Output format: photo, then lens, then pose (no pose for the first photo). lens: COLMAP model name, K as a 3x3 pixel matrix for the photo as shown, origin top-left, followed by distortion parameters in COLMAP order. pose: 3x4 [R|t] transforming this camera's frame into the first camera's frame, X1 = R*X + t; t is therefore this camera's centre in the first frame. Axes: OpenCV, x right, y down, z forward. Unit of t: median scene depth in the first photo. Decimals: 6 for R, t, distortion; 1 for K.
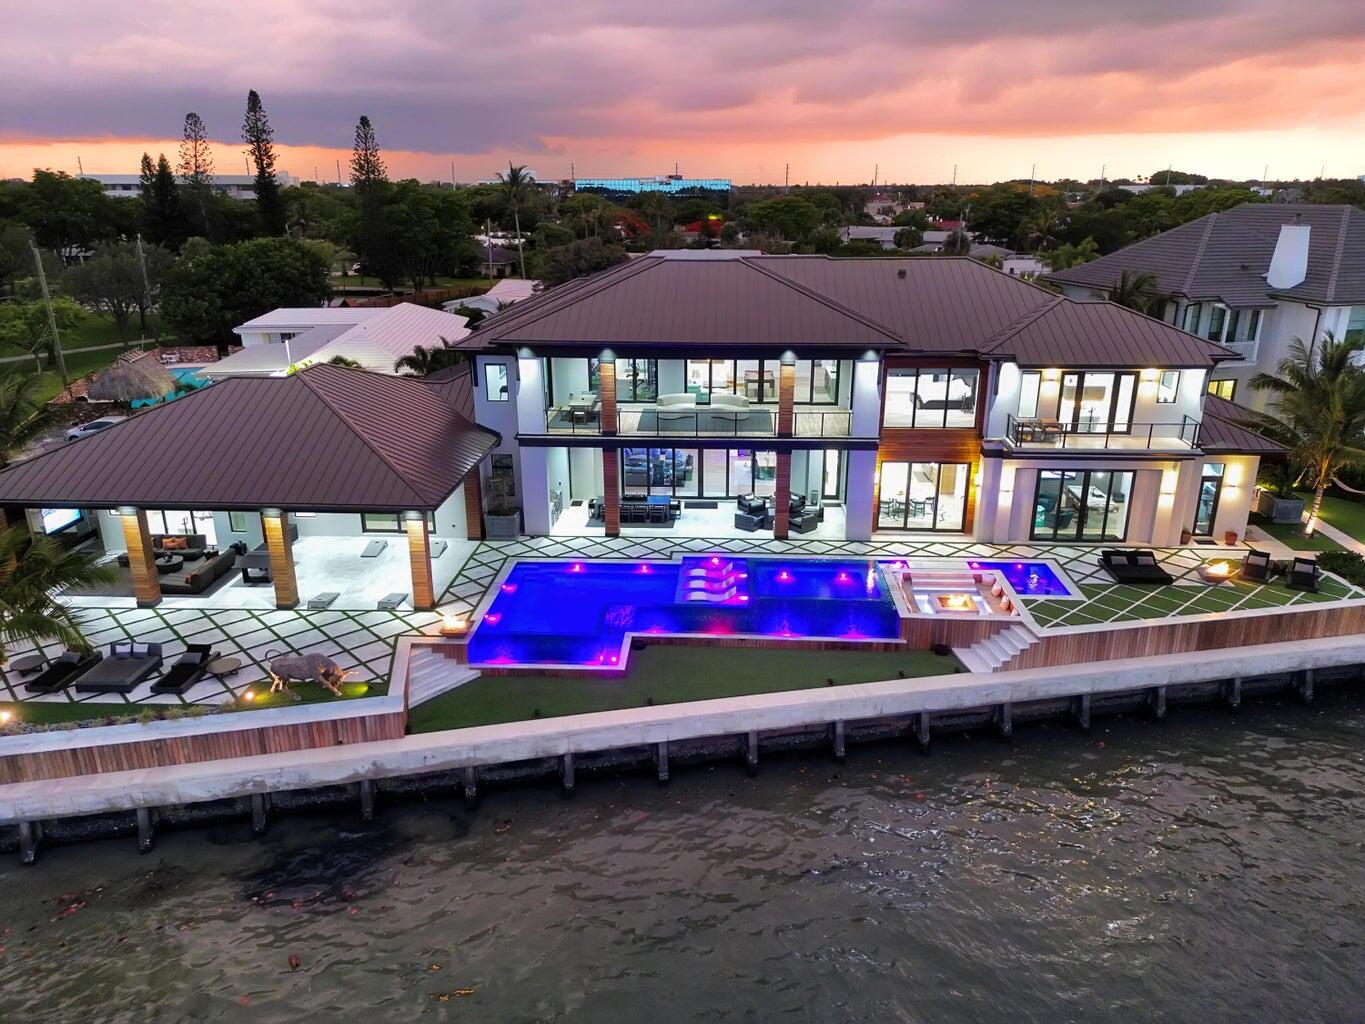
lens RADIAL K [[952.6, 0, 688.5], [0, 952.6, 511.0], [0, 0, 1]] dist [0.074424, -0.075253]
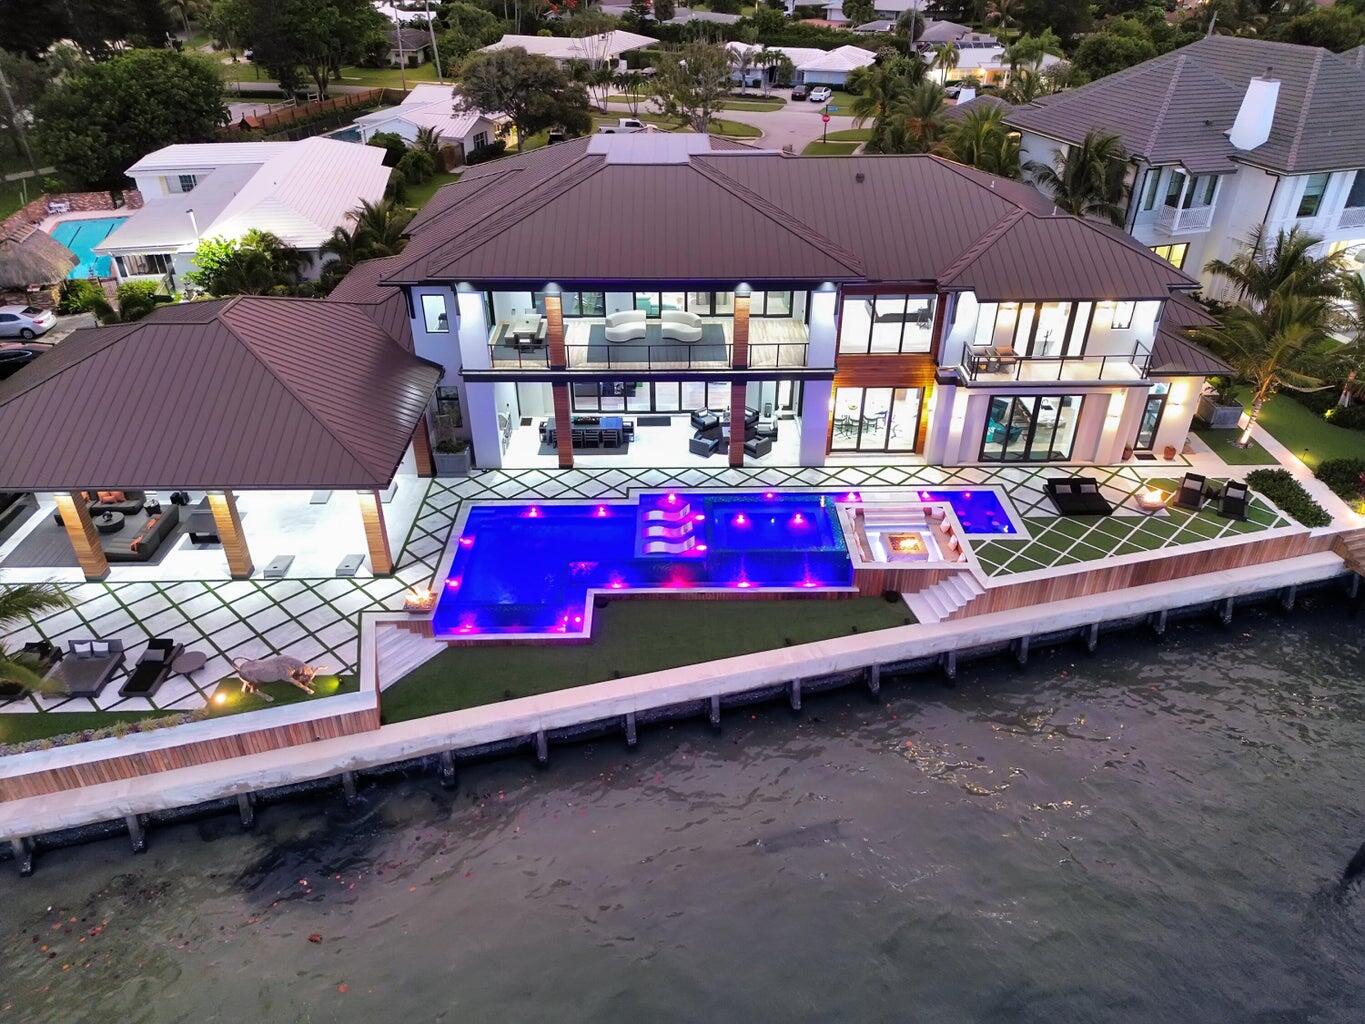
lens RADIAL K [[952.6, 0, 688.5], [0, 952.6, 511.0], [0, 0, 1]] dist [0.074424, -0.075253]
pose [[0.997827, -0.033003, 0.057032, -0.012283], [0.019353, 0.974141, 0.225111, -0.164195], [-0.062986, -0.223518, 0.972663, 0.019820]]
